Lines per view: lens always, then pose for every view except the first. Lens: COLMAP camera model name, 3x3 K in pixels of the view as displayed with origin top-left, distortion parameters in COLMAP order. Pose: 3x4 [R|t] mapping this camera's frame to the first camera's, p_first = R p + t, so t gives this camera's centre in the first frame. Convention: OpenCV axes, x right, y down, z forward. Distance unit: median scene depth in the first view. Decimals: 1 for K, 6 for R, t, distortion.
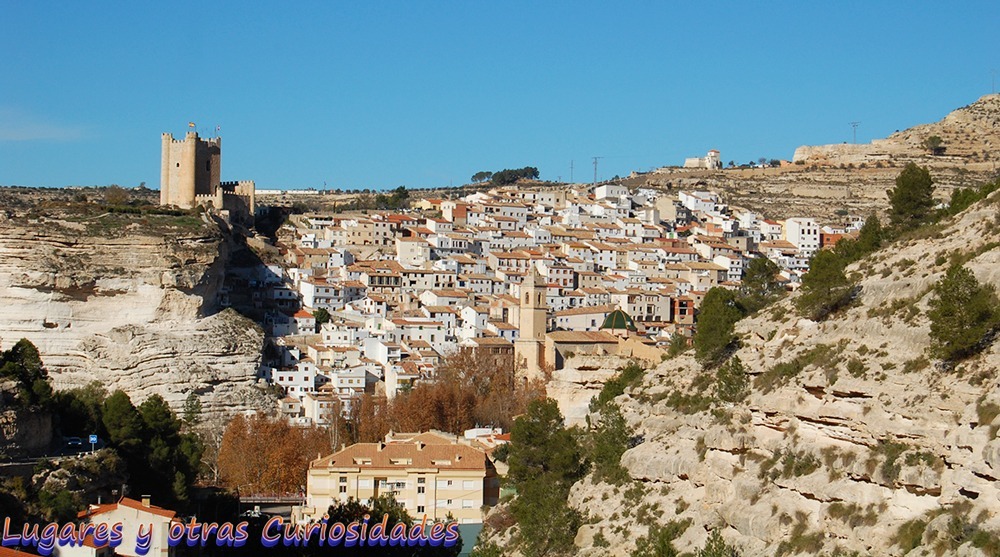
lens RADIAL K [[2613.8, 0, 500.0], [0, 2613.8, 278.5], [0, 0, 1]] dist [0.056852, 0.132645]
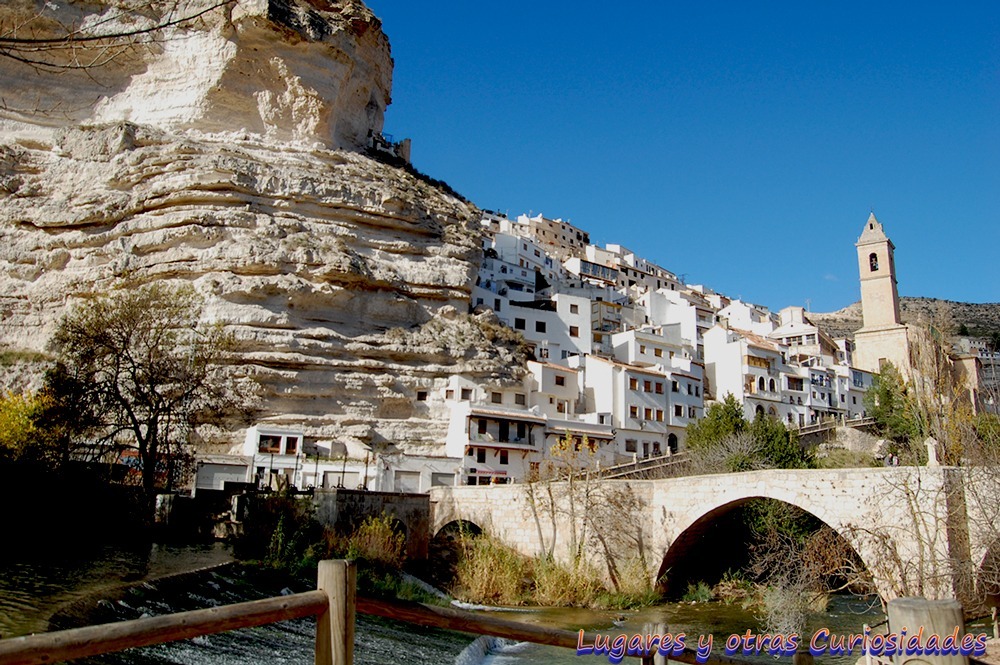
lens RADIAL K [[781.3, 0, 515.7], [0, 781.3, 320.8], [0, 0, 1]] dist [-0.094050, 0.042240]
pose [[0.991442, 0.033370, 0.126211, -0.096824], [-0.003913, 0.973940, -0.226770, 0.063324], [-0.130489, 0.224335, 0.965736, 0.858569]]
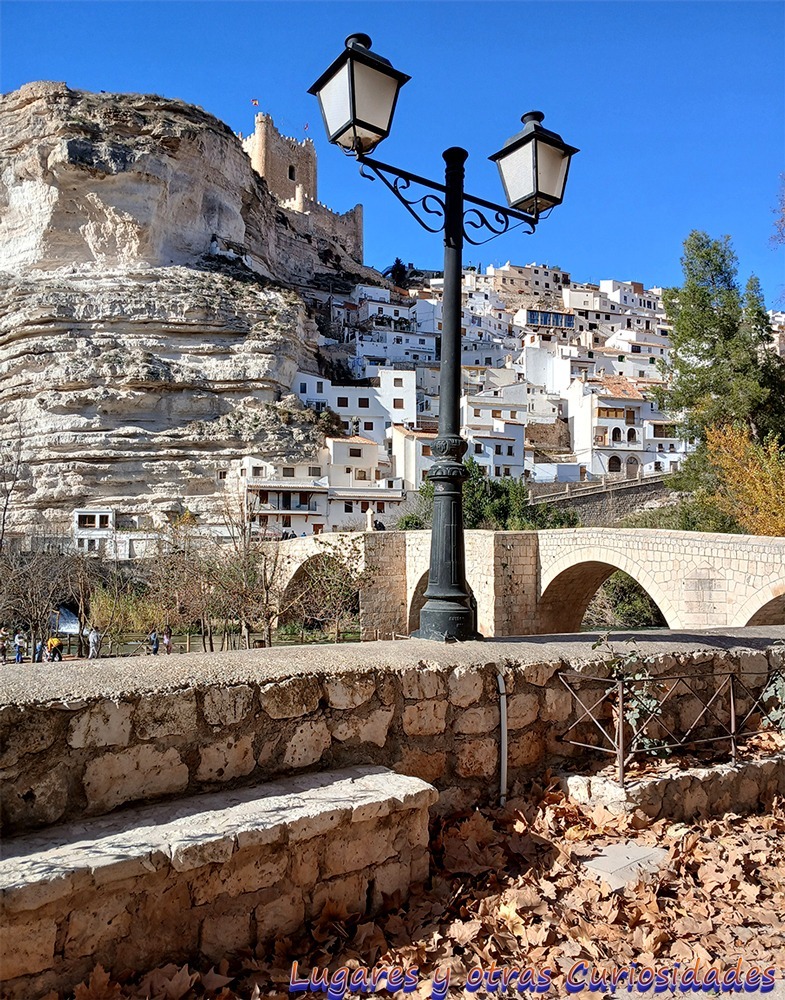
lens RADIAL K [[799.2, 0, 397.1], [0, 799.2, 528.8], [0, 0, 1]] dist [0.112955, -0.225729]
pose [[0.979431, -0.026272, -0.200061, -0.045524], [0.020870, 0.999360, -0.029063, 0.062882], [0.200696, 0.024290, 0.979352, 0.840820]]
